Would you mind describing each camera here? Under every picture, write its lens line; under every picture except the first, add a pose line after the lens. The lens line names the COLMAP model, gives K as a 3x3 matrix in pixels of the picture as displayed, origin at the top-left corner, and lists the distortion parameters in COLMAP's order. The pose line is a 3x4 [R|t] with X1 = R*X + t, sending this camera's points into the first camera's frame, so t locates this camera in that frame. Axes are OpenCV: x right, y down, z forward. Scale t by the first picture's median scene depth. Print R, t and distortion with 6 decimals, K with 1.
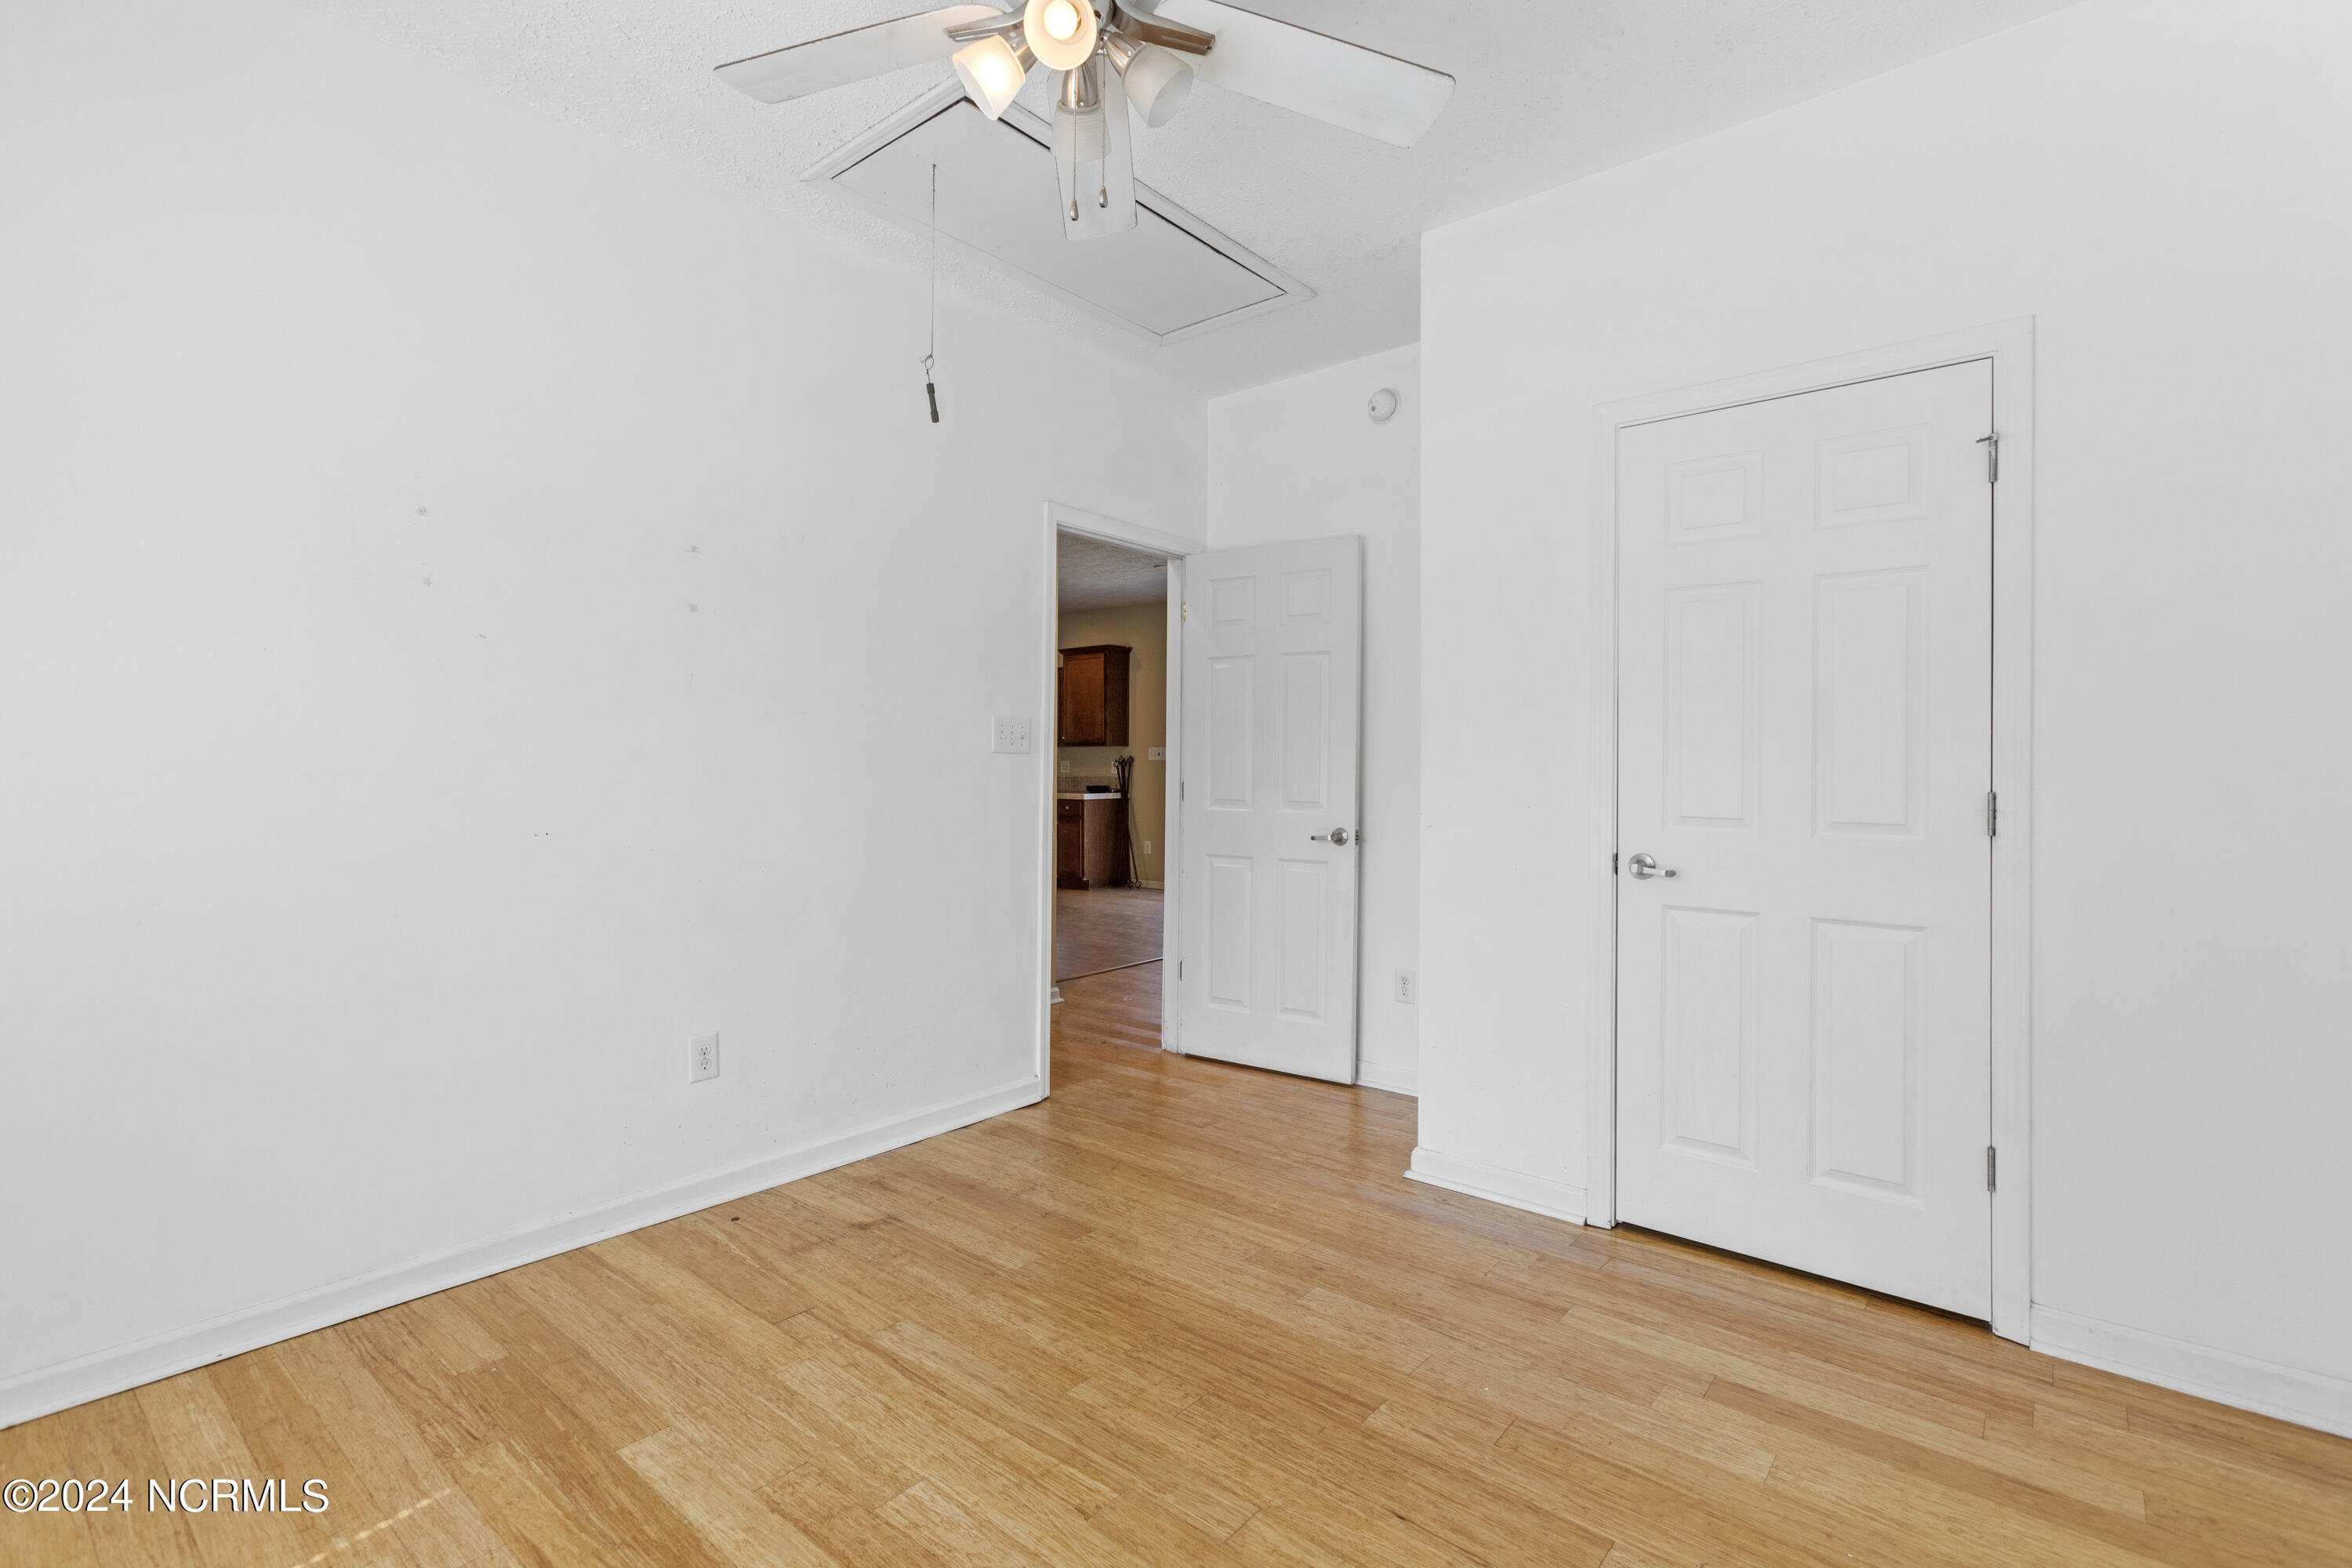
lens RADIAL K [[1047.7, 0, 1177.0], [0, 1047.7, 774.9], [0, 0, 1]] dist [0.001937, 0.000296]
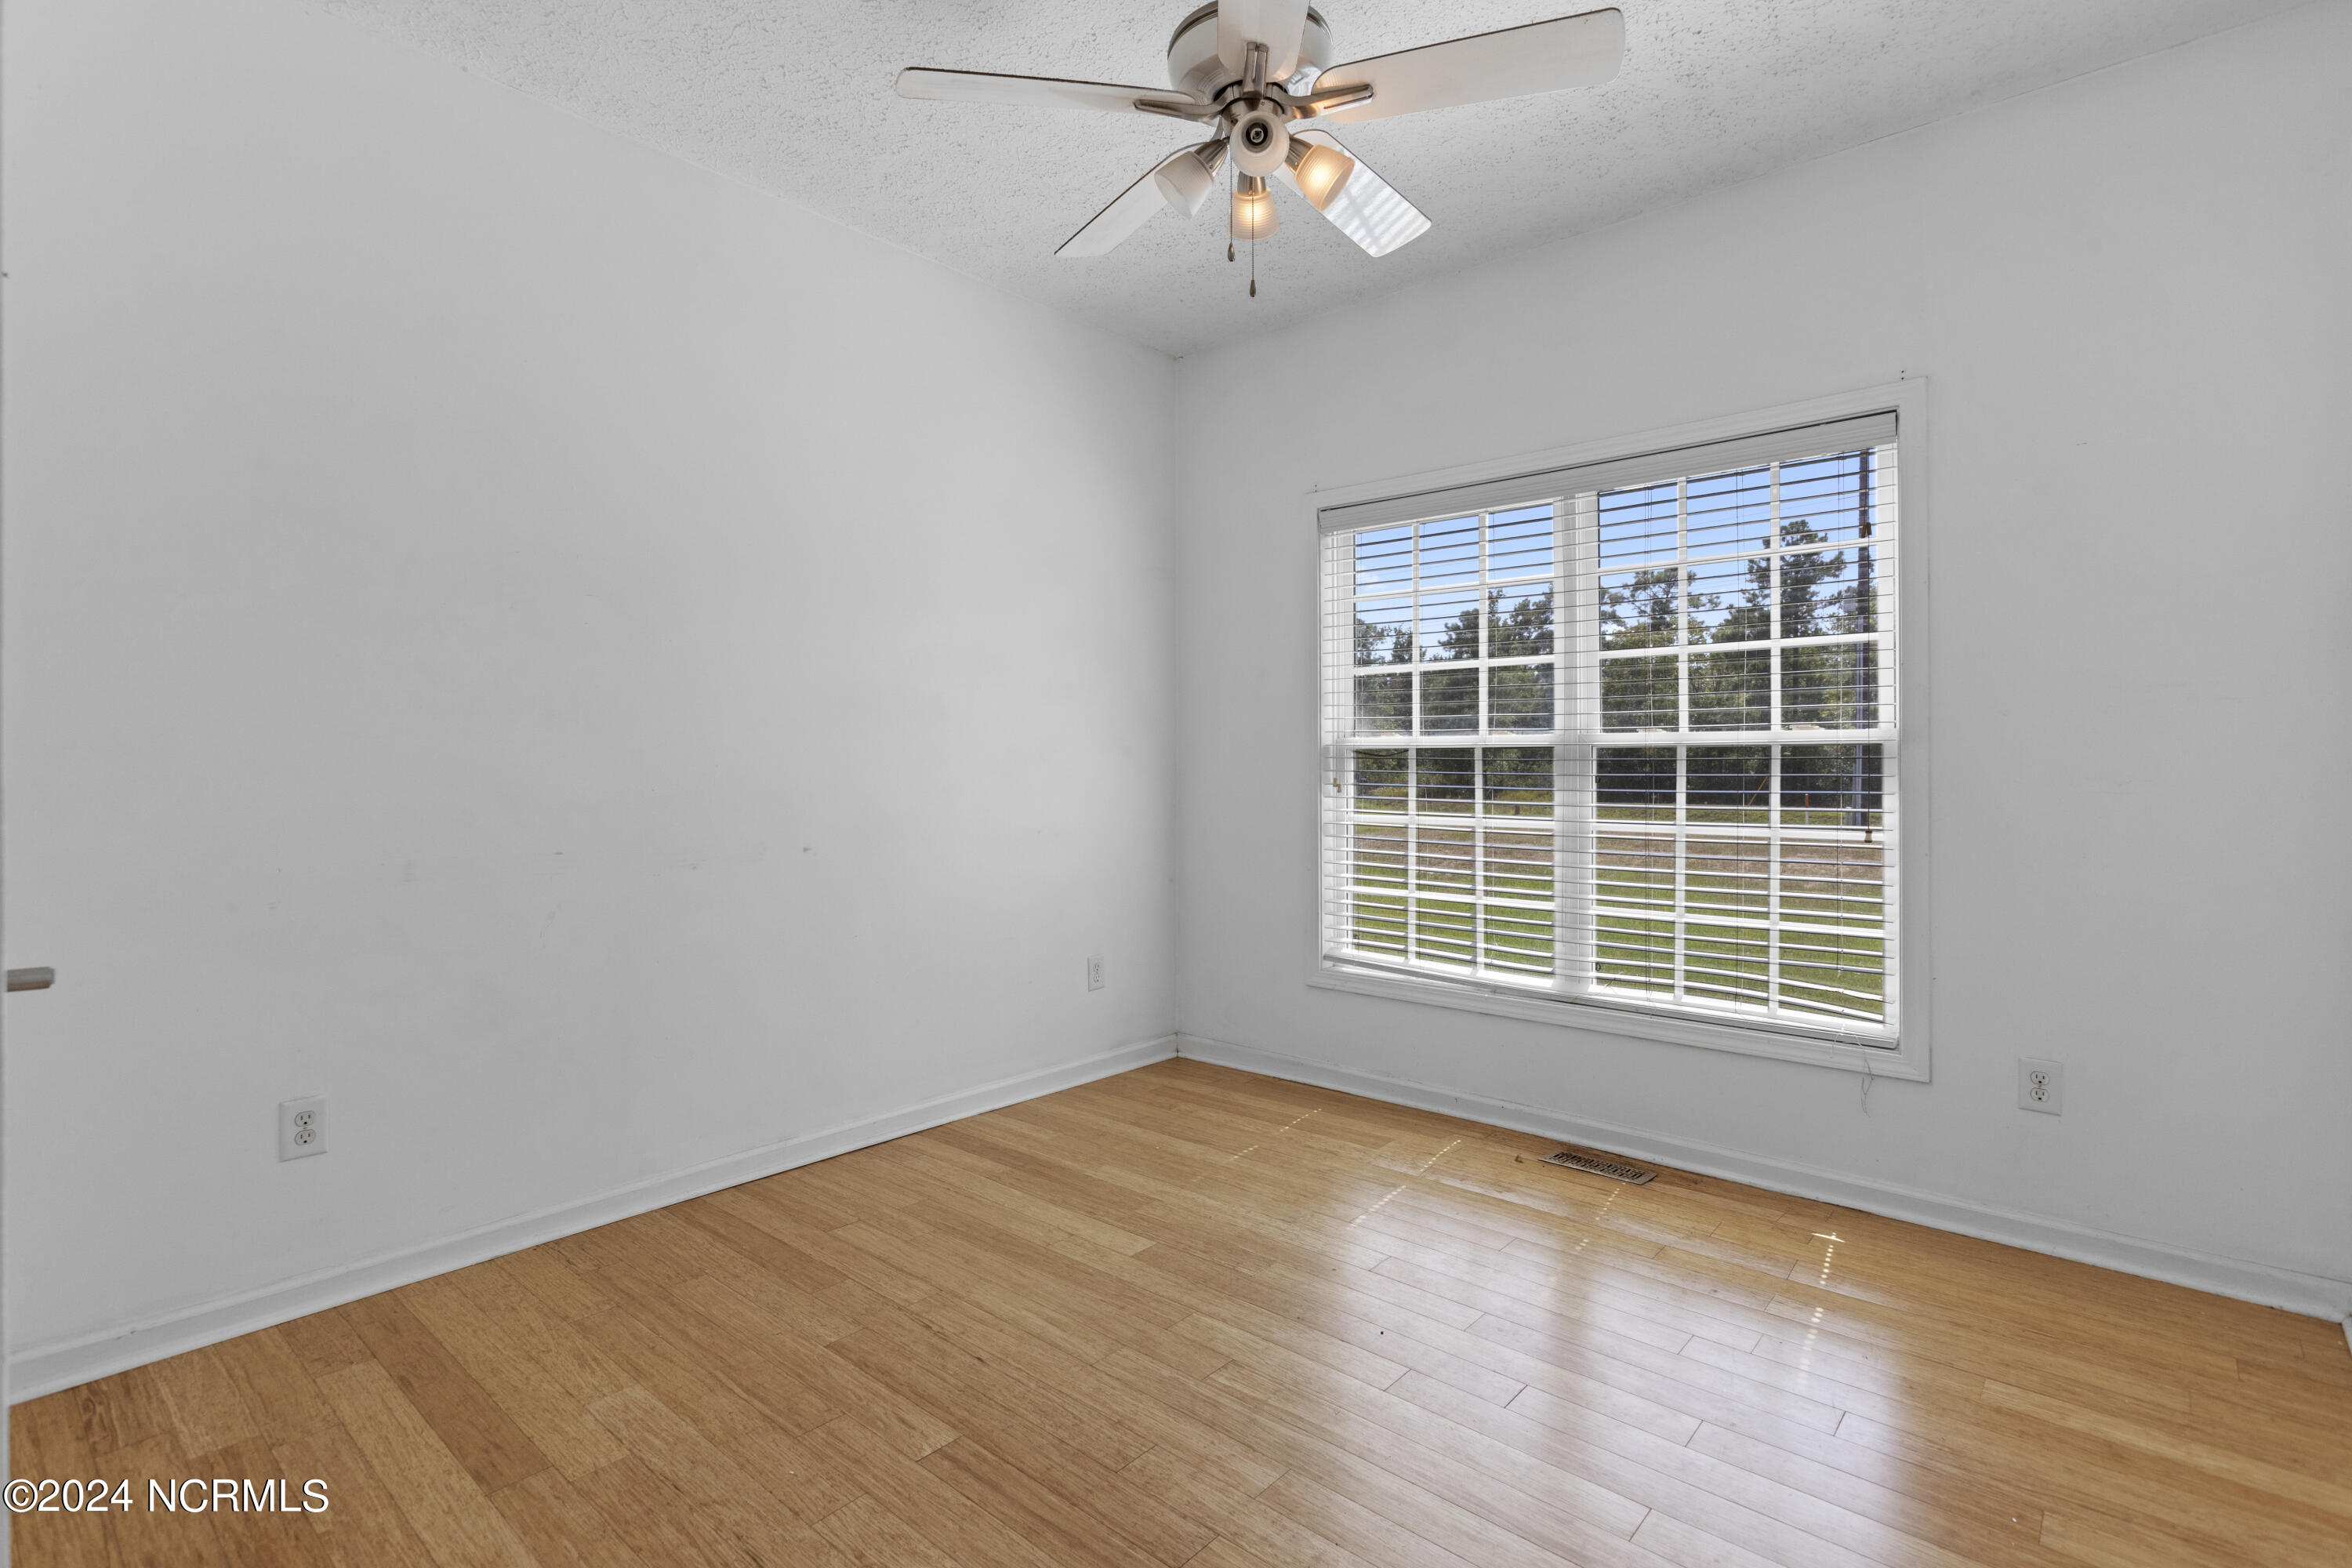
lens RADIAL K [[1094.4, 0, 1176.7], [0, 1094.4, 772.3], [0, 0, 1]] dist [-0.012897, 0.004676]
pose [[-0.999645, -0.007158, 0.025672, -0.041919], [-0.006666, 0.999793, 0.019227, -0.007642], [-0.025804, 0.019049, -0.999486, 2.003417]]
